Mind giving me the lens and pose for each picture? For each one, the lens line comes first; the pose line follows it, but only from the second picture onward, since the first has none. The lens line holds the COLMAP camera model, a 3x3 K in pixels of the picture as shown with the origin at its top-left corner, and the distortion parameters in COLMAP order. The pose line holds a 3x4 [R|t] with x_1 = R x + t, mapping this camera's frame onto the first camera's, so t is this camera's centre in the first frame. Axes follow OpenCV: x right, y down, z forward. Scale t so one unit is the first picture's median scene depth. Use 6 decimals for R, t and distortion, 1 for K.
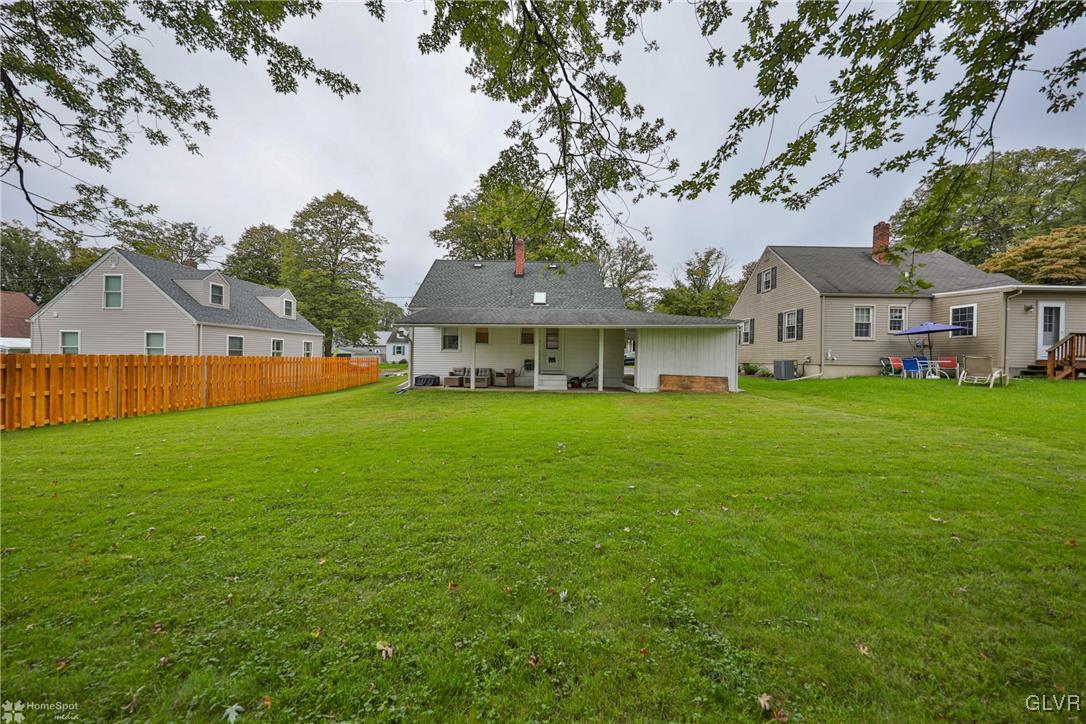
lens RADIAL K [[364.4, 0, 547.2], [0, 364.4, 360.5], [0, 0, 1]] dist [-0.008686, -0.001213]
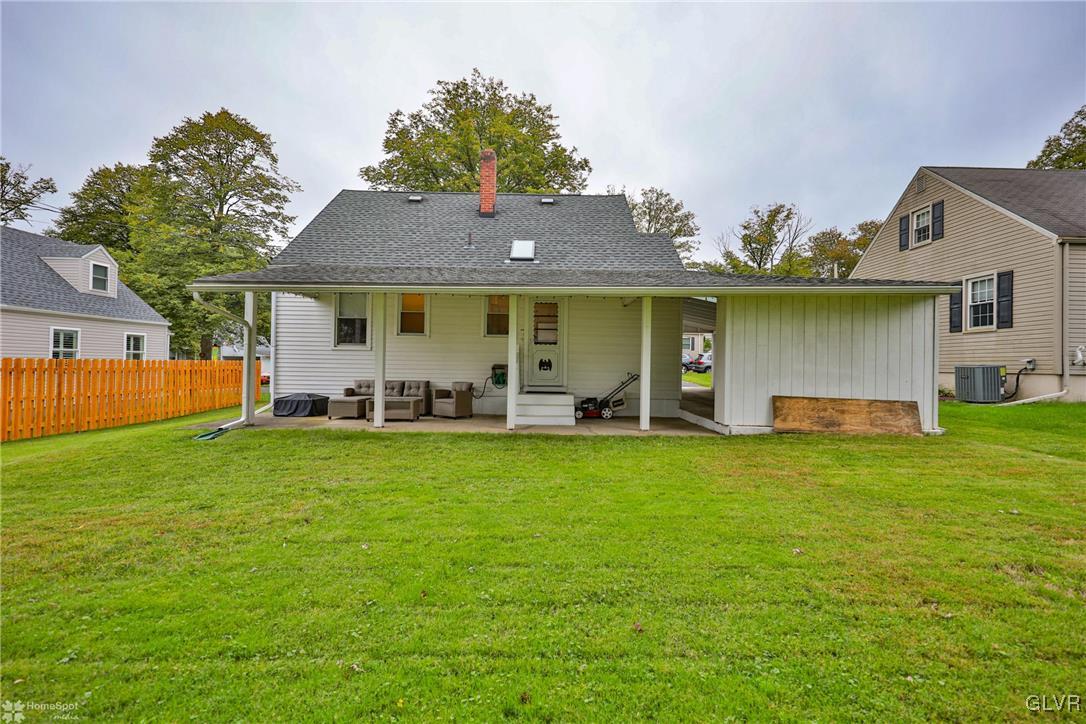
lens RADIAL K [[465.6, 0, 546.0], [0, 465.6, 361.9], [0, 0, 1]] dist [0.000529, -0.002087]
pose [[0.999969, 0.000959, 0.007858, 0.008926], [-0.000877, 0.999945, -0.010432, 0.000763], [-0.007867, 0.010425, 0.999915, 0.311254]]
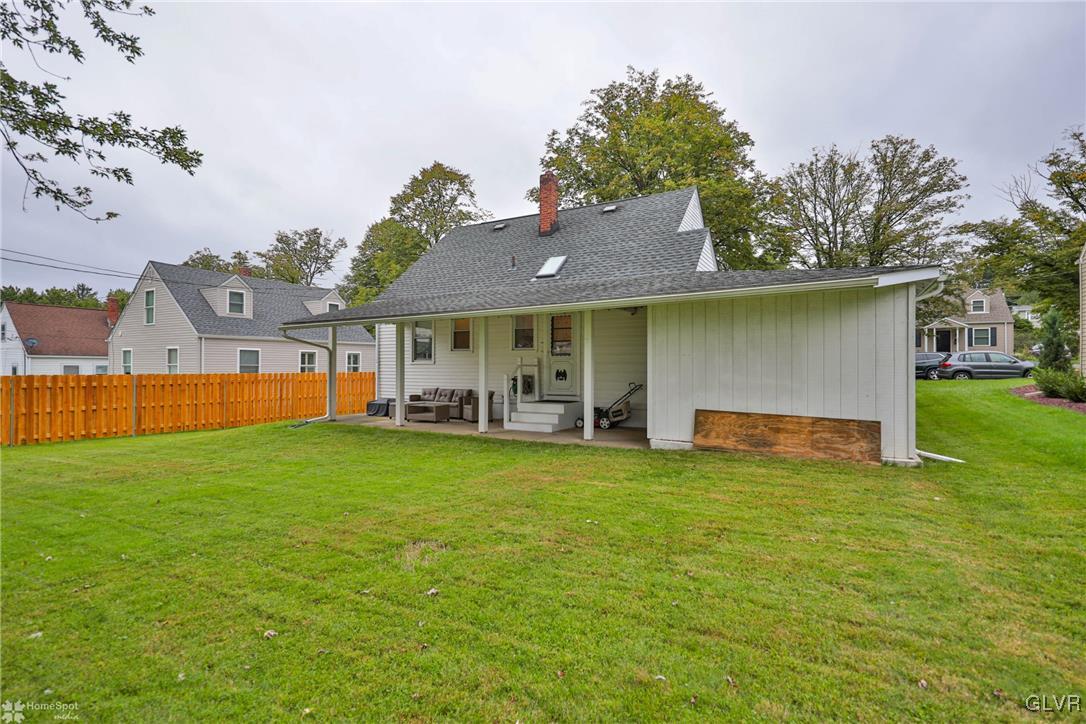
lens RADIAL K [[511.0, 0, 543.6], [0, 511.0, 360.5], [0, 0, 1]] dist [0.002566, -0.001782]
pose [[0.870636, -0.019834, -0.491527, 0.352397], [0.009534, 0.999680, -0.023451, -0.005627], [0.491835, 0.015731, 0.870546, 0.295654]]
